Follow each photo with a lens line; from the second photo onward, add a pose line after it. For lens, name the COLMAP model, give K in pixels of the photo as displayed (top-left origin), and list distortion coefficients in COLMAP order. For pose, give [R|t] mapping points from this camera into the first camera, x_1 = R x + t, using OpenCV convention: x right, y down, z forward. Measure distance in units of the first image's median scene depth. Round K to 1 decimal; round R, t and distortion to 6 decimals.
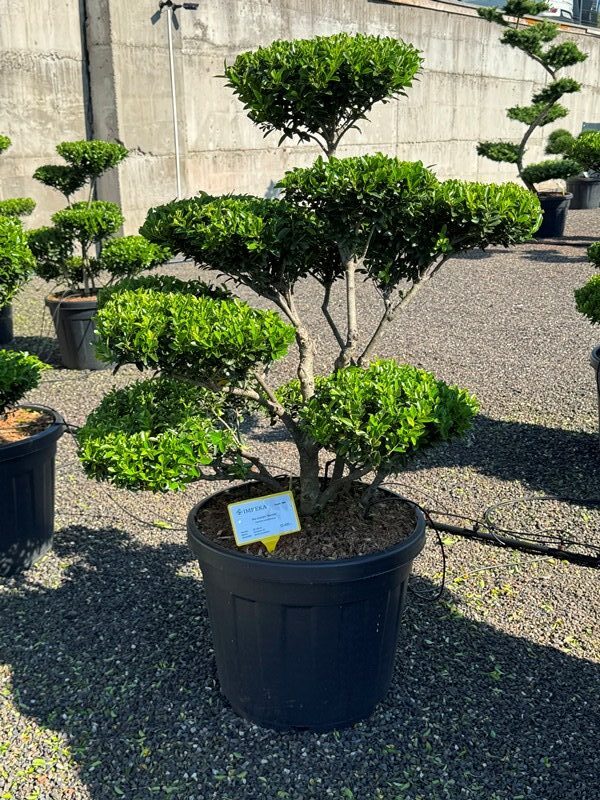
lens RADIAL K [[906.0, 0, 300.0], [0, 906.0, 400.0], [0, 0, 1]] dist [0.106690, -0.167597]
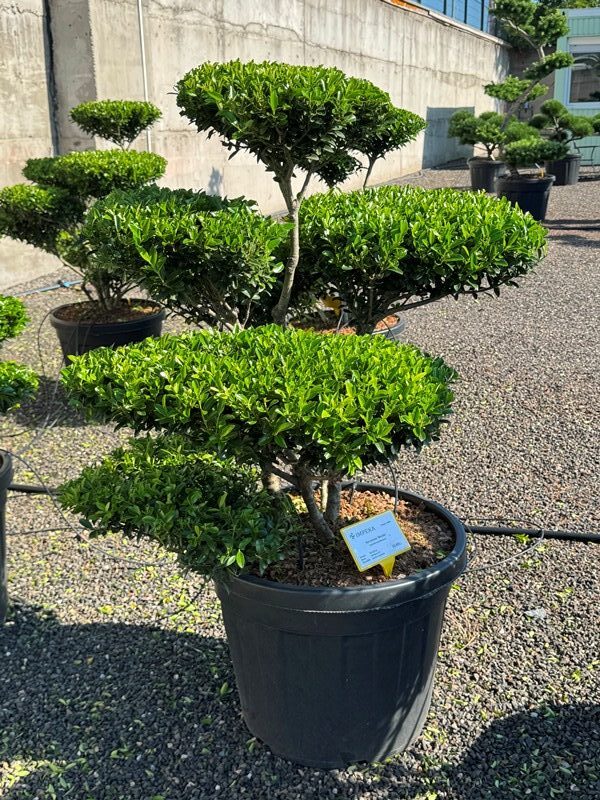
lens RADIAL K [[906.0, 0, 300.0], [0, 906.0, 400.0], [0, 0, 1]] dist [0.106690, -0.167597]
pose [[0.954599, -0.087367, 0.284795, -0.276825], [0.083987, 0.996176, 0.024083, -0.040433], [-0.285810, 0.000930, 0.958286, 0.175771]]
